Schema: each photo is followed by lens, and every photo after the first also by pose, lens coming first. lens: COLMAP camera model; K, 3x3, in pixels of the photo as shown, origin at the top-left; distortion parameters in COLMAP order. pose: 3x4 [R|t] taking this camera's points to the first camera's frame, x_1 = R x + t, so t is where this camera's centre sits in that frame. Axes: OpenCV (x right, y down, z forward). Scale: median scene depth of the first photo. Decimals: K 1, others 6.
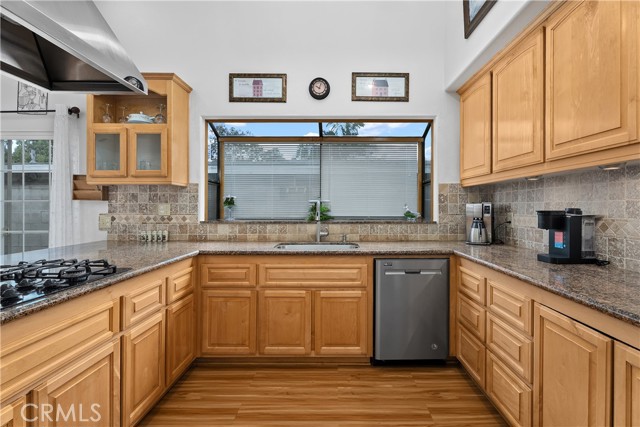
lens RADIAL K [[305.0, 0, 328.1], [0, 305.0, 205.6], [0, 0, 1]] dist [0.013284, -0.000659]
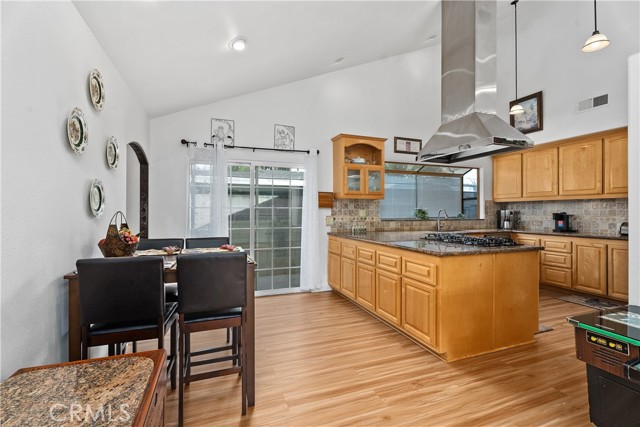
lens RADIAL K [[288.0, 0, 310.8], [0, 288.0, 208.5], [0, 0, 1]] dist [0.001021, -0.000386]
pose [[0.939990, 0.003300, 0.341185, -1.350715], [-0.002038, 0.999990, -0.004057, -0.006091], [-0.341195, 0.003119, 0.939987, -0.405660]]
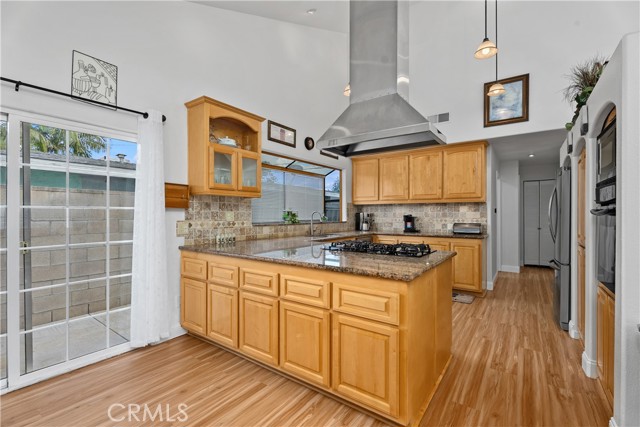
lens RADIAL K [[288.0, 0, 317.3], [0, 288.0, 214.9], [0, 0, 1]] dist [0.001021, -0.000386]
pose [[0.581568, -0.003387, 0.813491, -1.274549], [-0.005446, 0.999953, 0.008056, -0.004405], [-0.813479, -0.009115, 0.581522, 0.041038]]
